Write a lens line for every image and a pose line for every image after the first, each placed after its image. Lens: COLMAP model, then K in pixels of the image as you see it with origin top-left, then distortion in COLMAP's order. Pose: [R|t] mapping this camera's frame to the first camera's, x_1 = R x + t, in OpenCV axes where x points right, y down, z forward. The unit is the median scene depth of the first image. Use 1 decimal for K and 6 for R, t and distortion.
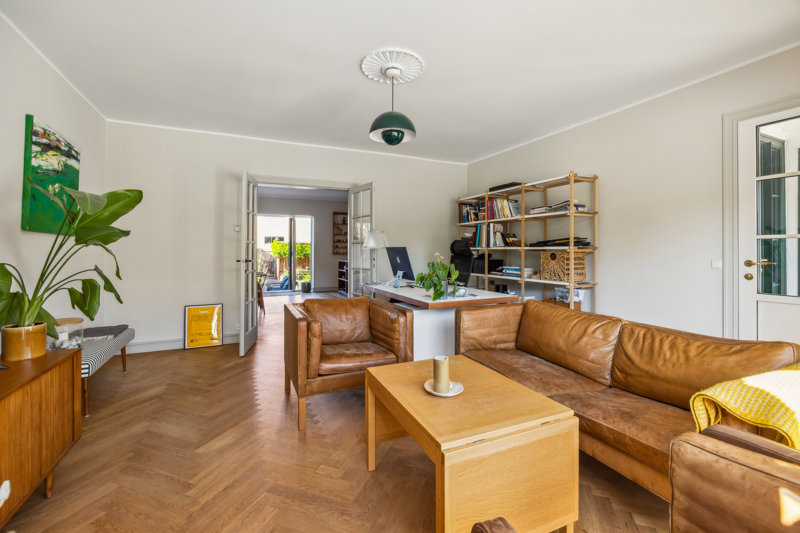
lens RADIAL K [[348.4, 0, 396.2], [0, 348.4, 247.3], [0, 0, 1]] dist [0.000211, 0.000000]
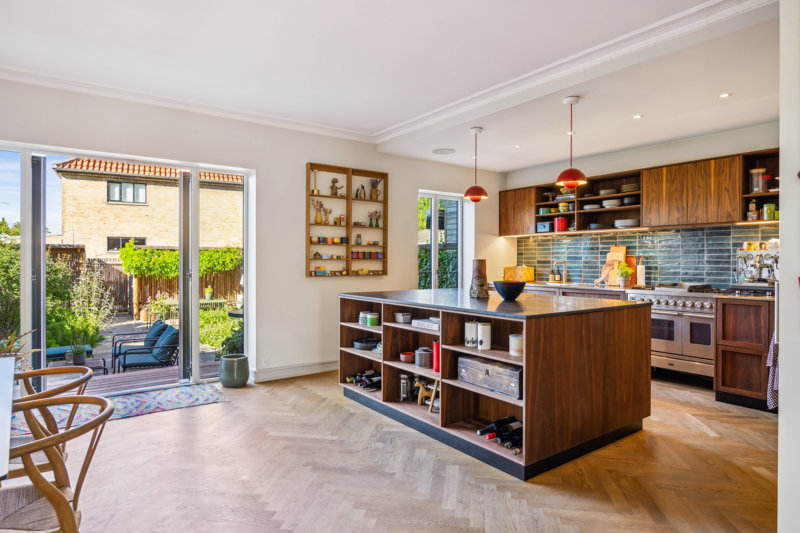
lens RADIAL K [[483.4, 0, 401.2], [0, 483.4, 262.6], [0, 0, 1]] dist [-0.000968, -0.000074]
pose [[0.983103, -0.001940, 0.183042, -0.175865], [-0.000307, 0.999925, 0.012247, -0.000654], [-0.183052, -0.012096, 0.983029, 0.474129]]
